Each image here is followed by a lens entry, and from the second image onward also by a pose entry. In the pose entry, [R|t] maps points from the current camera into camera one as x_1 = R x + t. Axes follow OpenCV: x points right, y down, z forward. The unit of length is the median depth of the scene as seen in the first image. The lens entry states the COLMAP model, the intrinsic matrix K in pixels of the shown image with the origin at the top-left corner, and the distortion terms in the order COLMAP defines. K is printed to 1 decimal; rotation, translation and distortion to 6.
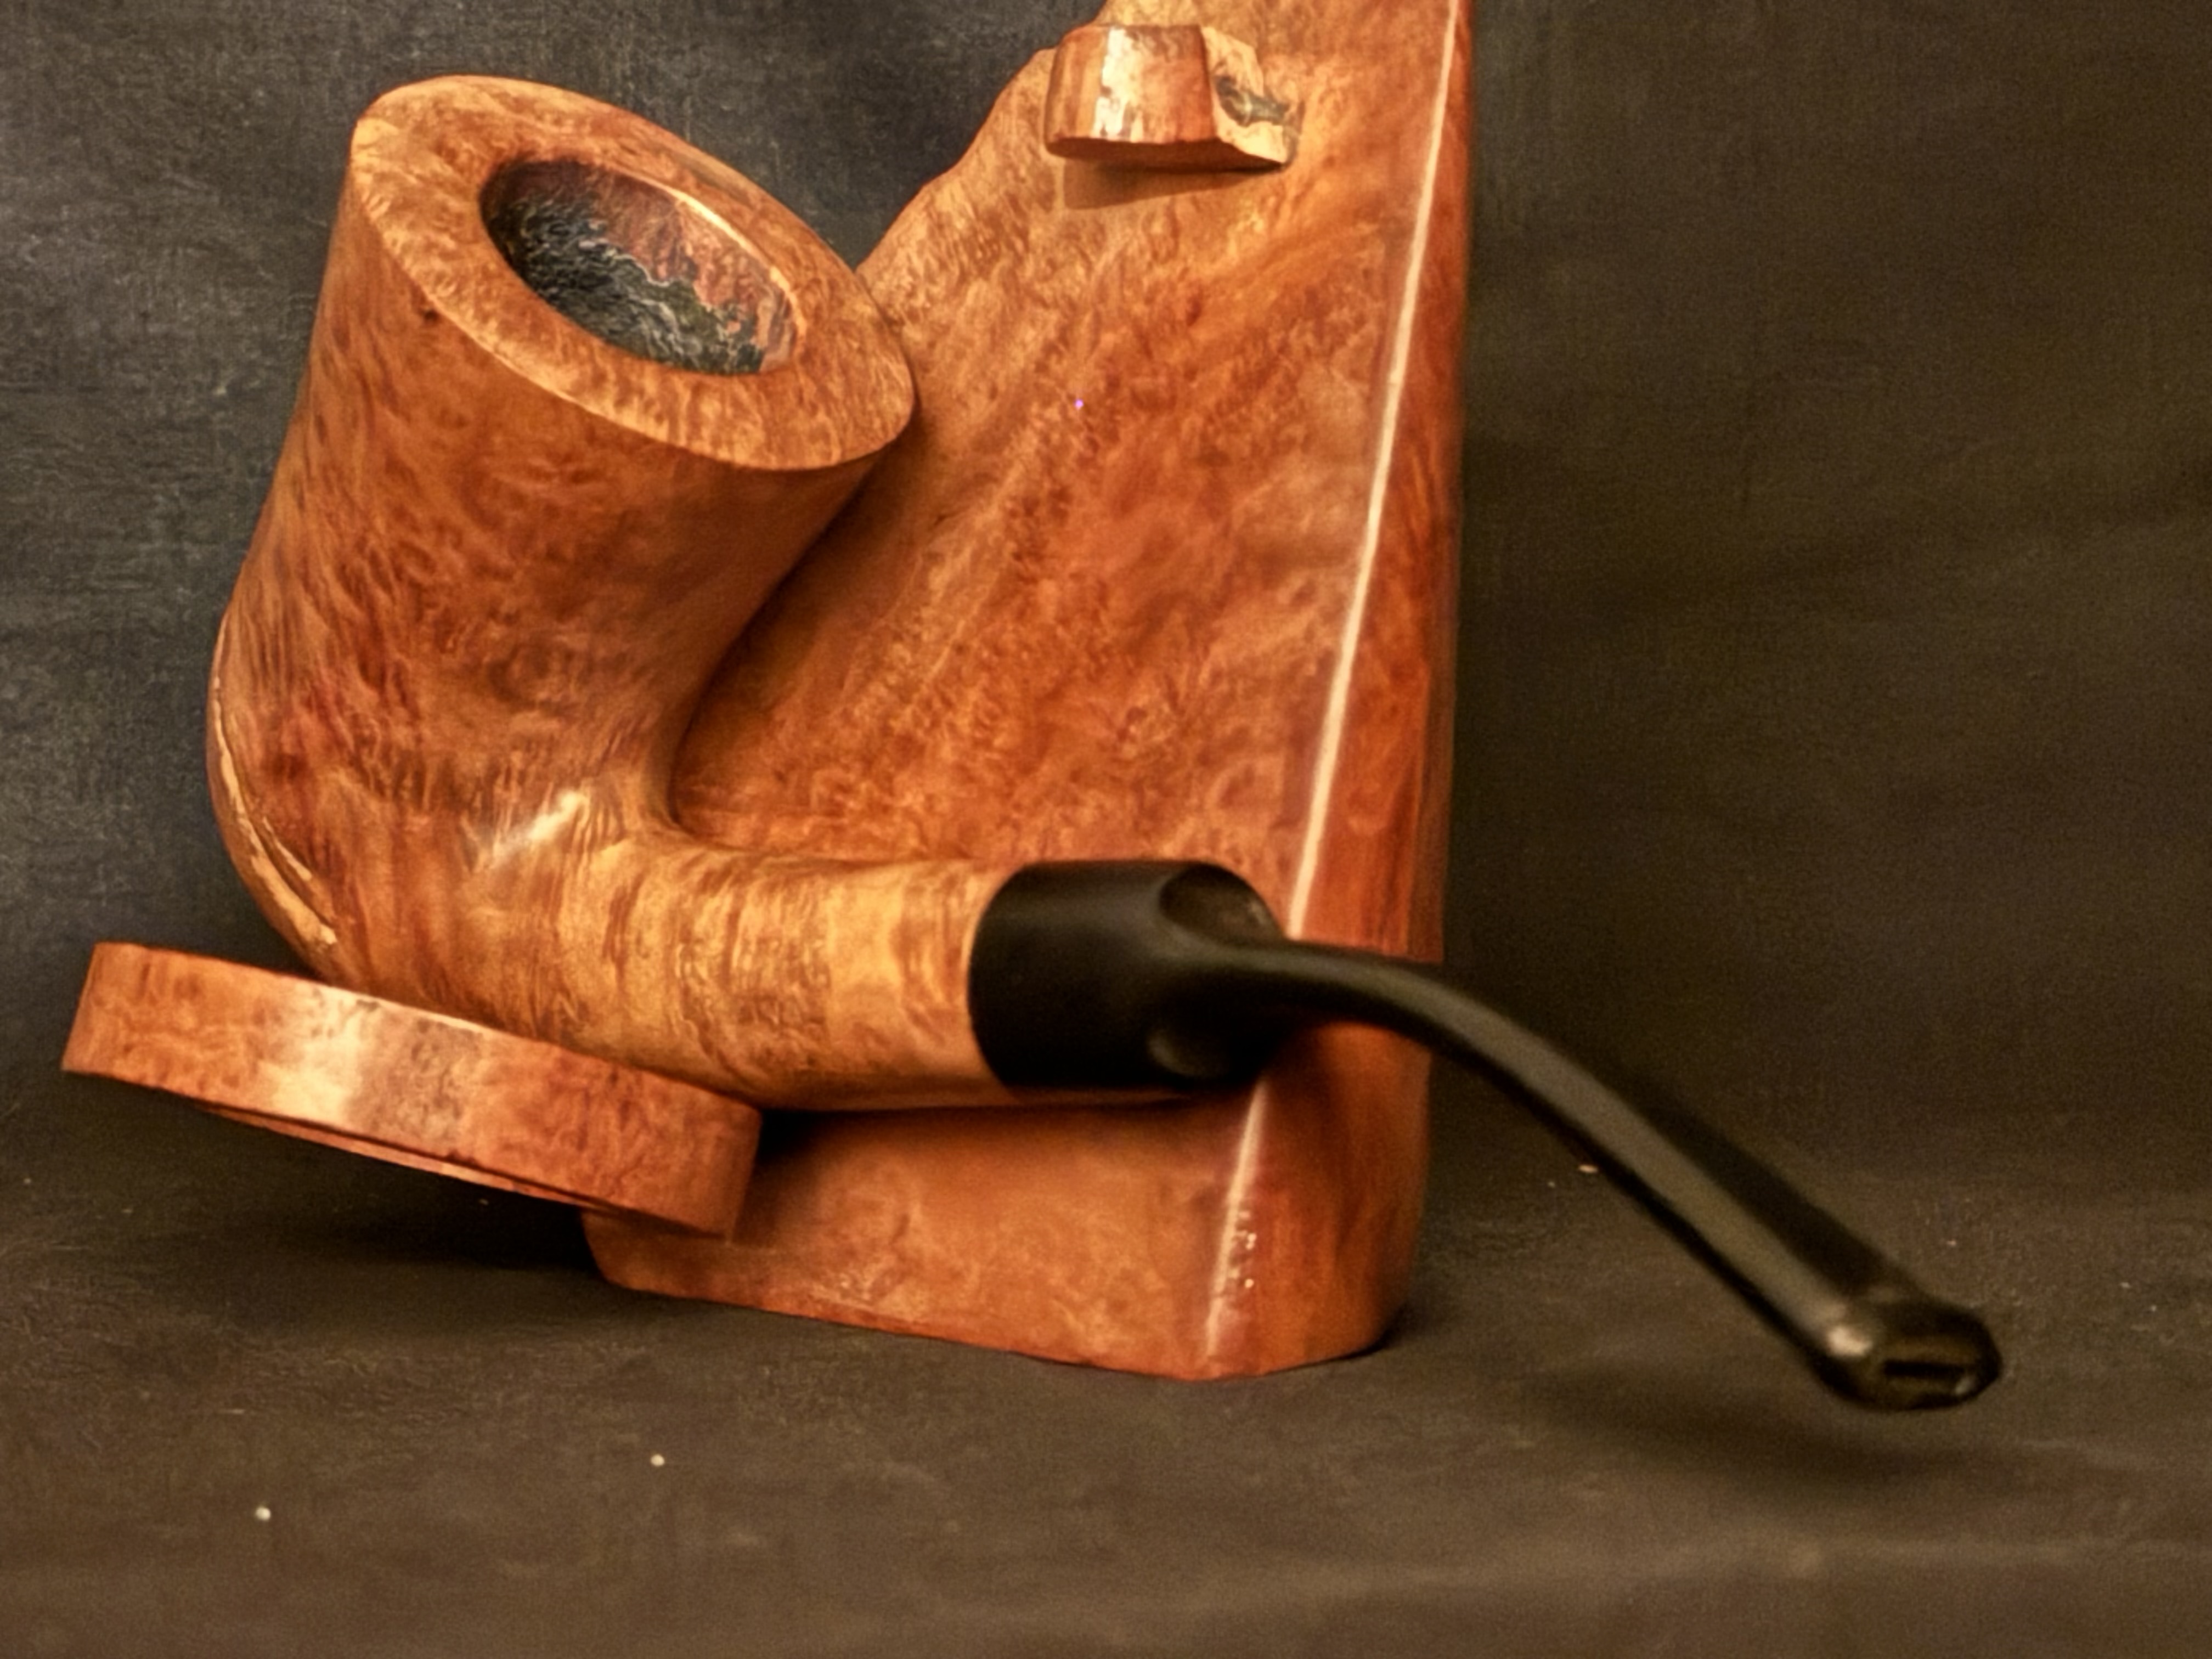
lens RADIAL K [[4471.0, 0, 1106.0], [0, 4471.0, 829.5], [0, 0, 1]] dist [0.114278, 0.285796]
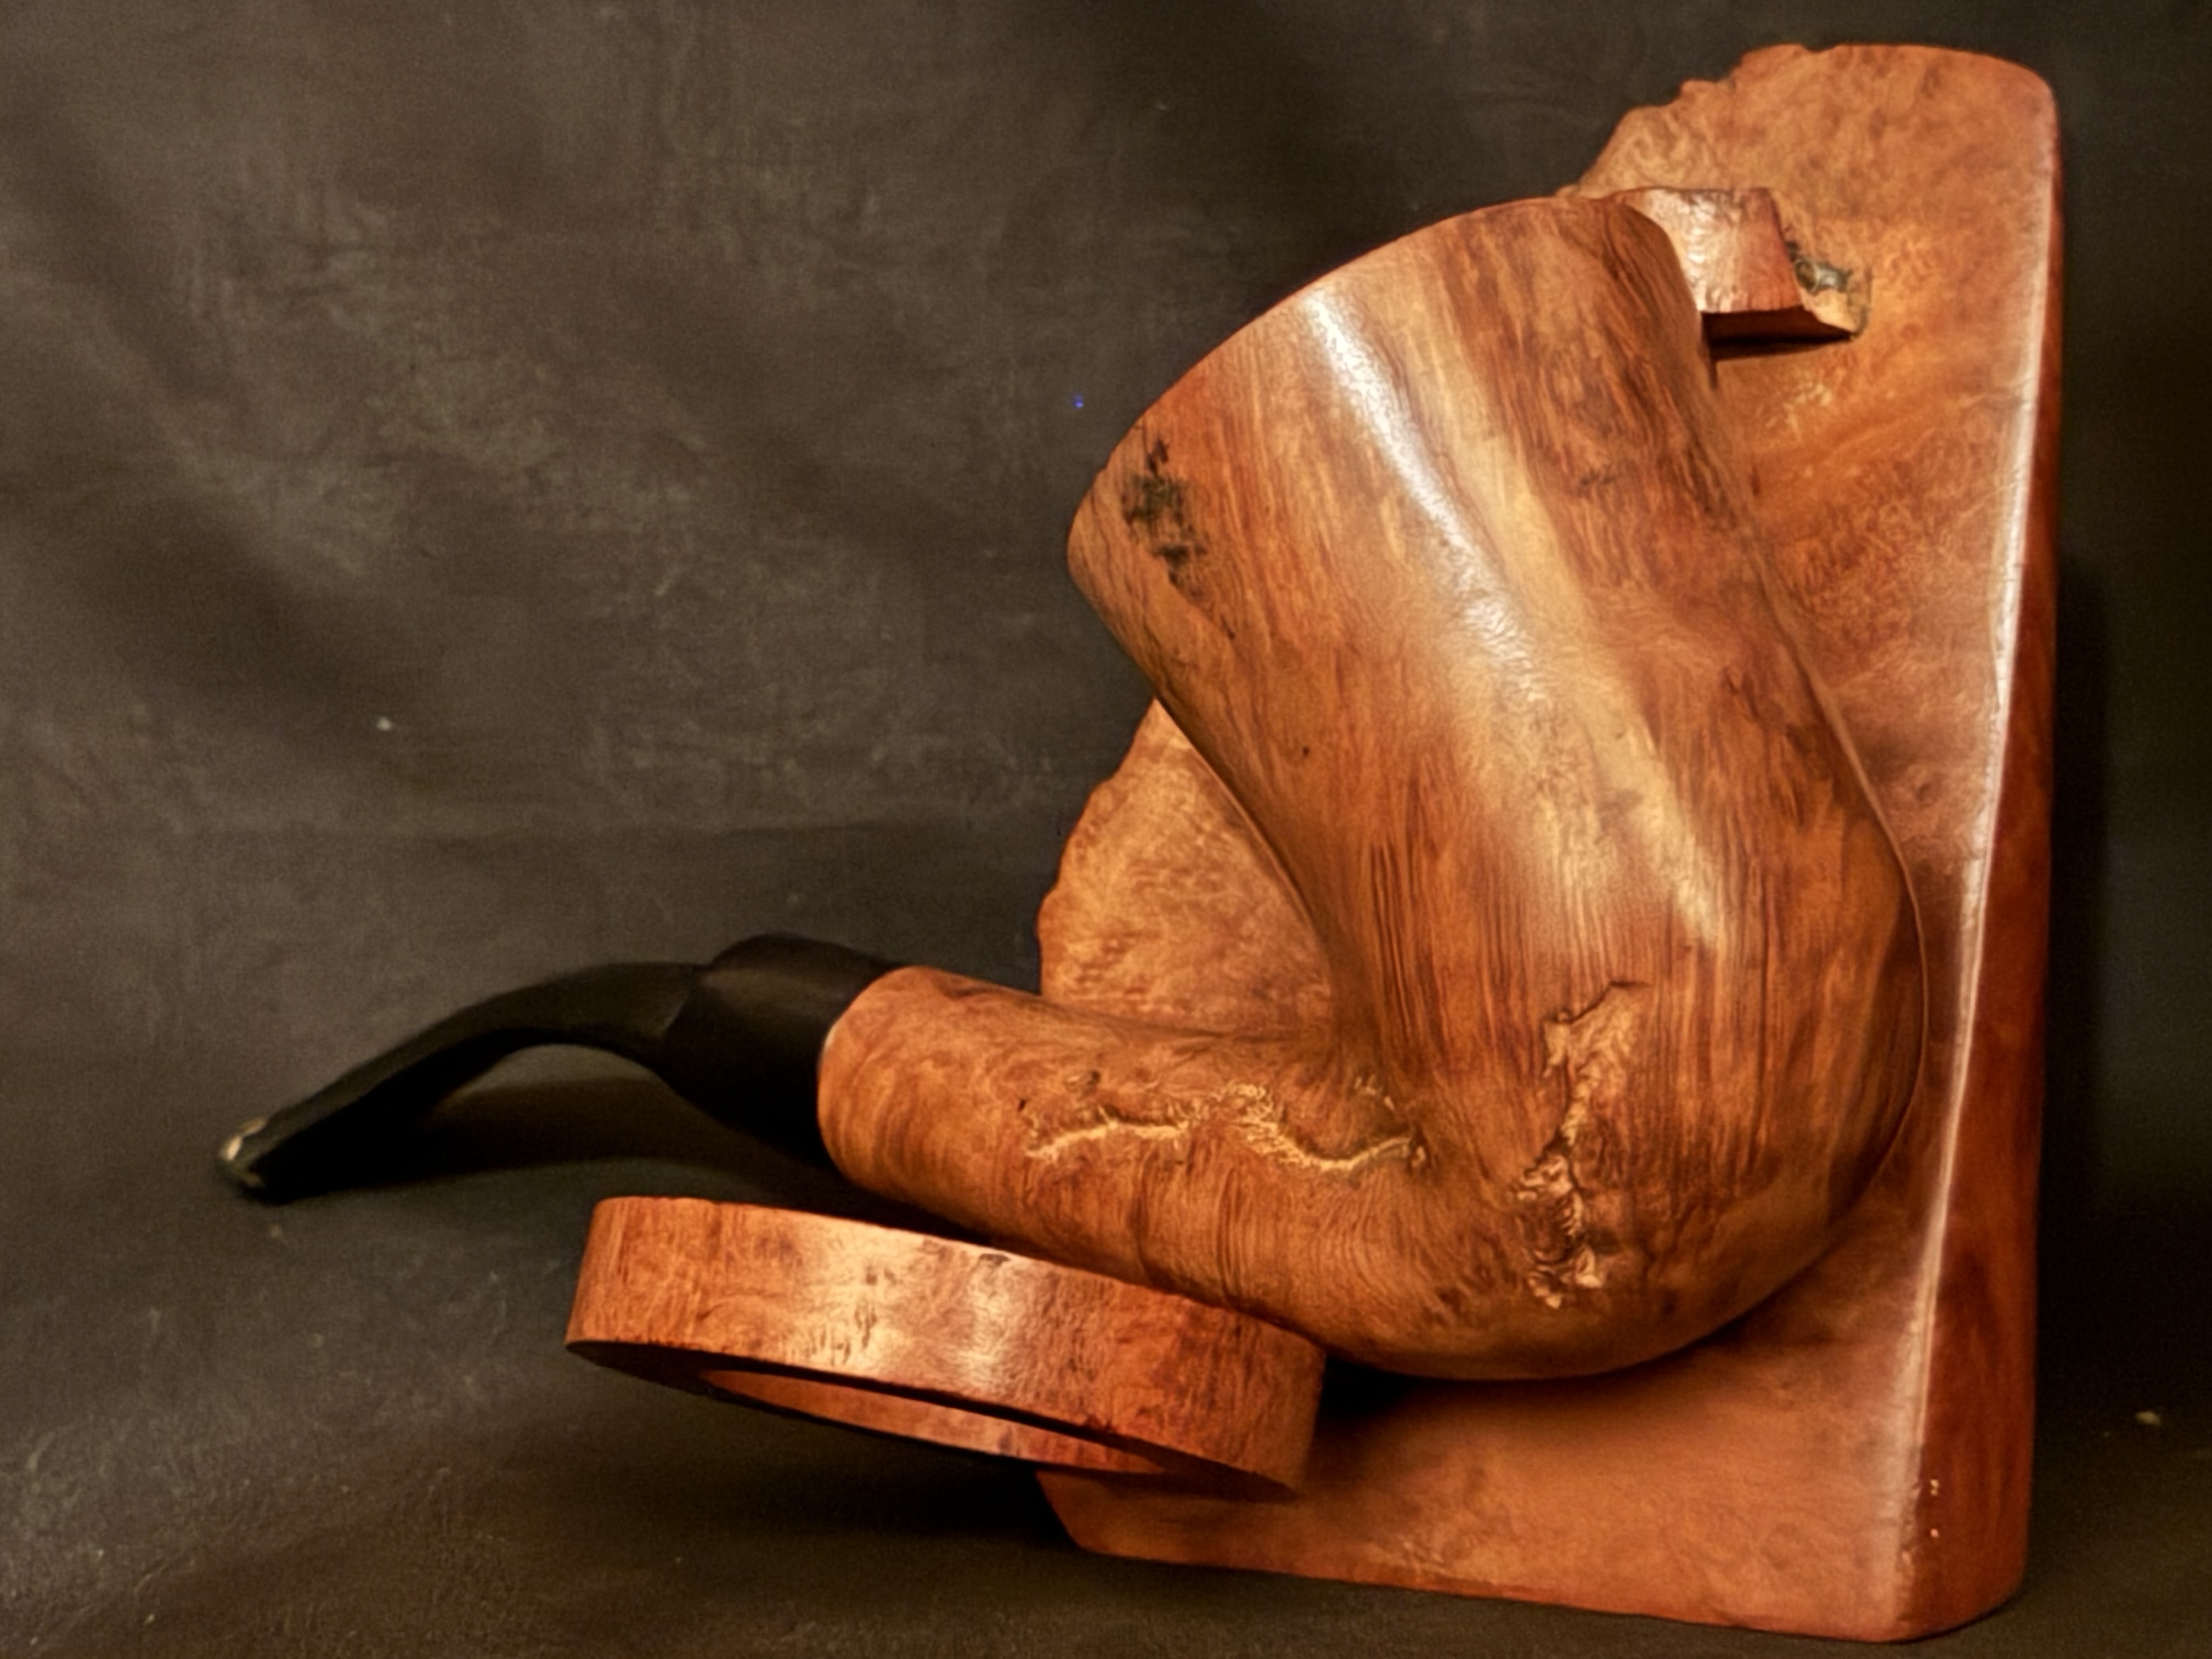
lens RADIAL K [[4471.0, 0, 1106.0], [0, 4471.0, 829.5], [0, 0, 1]] dist [0.114278, 0.285796]
pose [[0.990374, -0.019222, 0.137075, -0.247688], [0.025089, 0.998836, -0.041201, -0.009220], [-0.136123, 0.044243, 0.989704, 0.090345]]
